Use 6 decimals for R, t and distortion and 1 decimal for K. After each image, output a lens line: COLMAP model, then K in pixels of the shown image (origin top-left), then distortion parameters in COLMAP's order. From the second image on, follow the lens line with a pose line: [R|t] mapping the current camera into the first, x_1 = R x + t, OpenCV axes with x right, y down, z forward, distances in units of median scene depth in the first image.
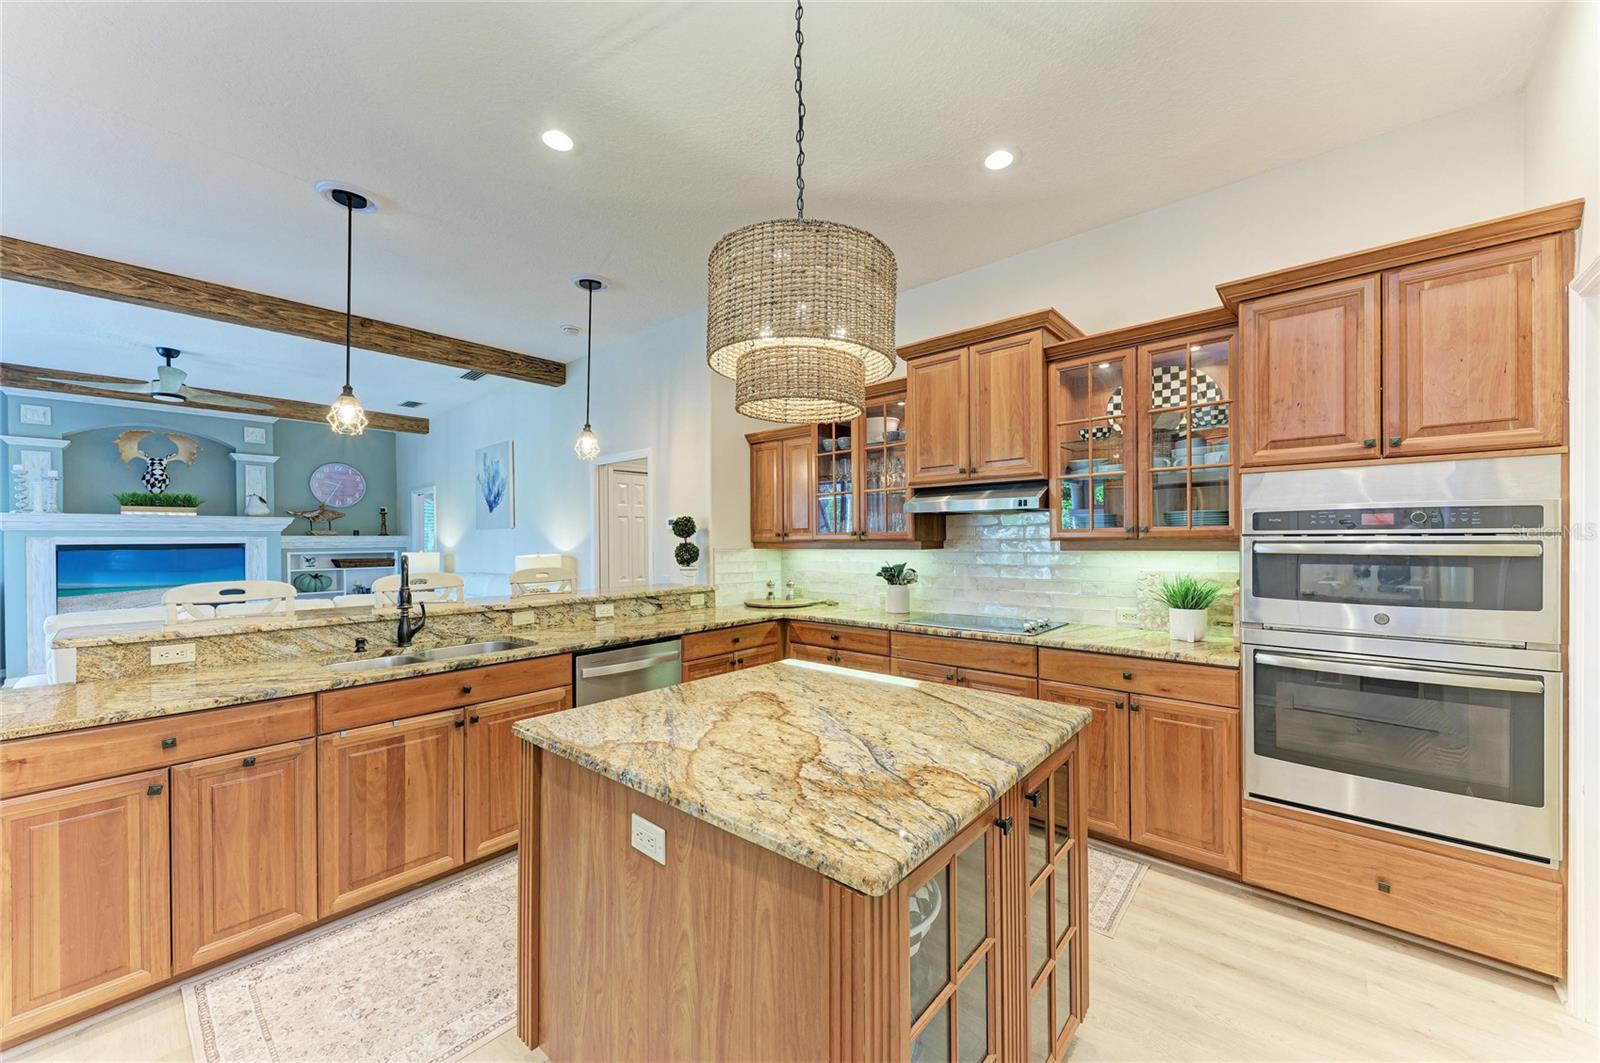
lens RADIAL K [[594.5, 0, 808.3], [0, 594.5, 543.6], [0, 0, 1]] dist [0.015449, -0.004365]
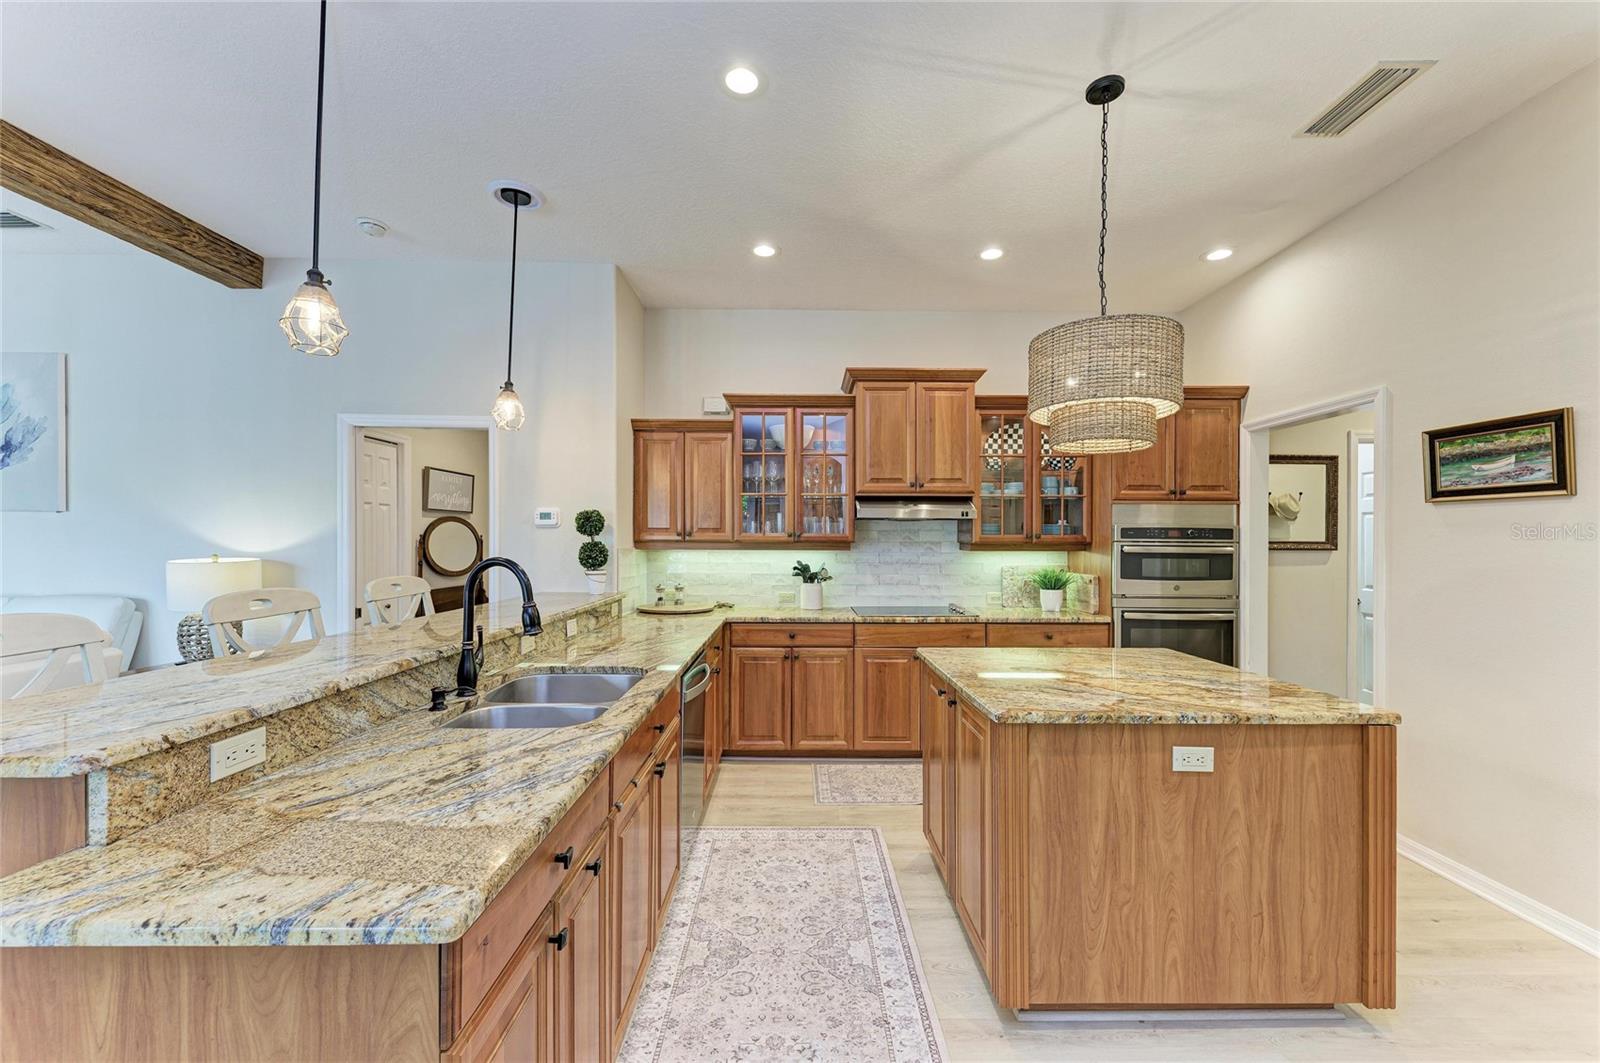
lens RADIAL K [[626.9, 0, 807.4], [0, 626.9, 542.1], [0, 0, 1]] dist [0.015706, -0.005195]
pose [[0.748256, 0.009559, 0.663341, -0.797497], [-0.006904, 0.999954, -0.006621, 0.003995], [-0.663374, 0.000375, 0.748288, 0.211249]]
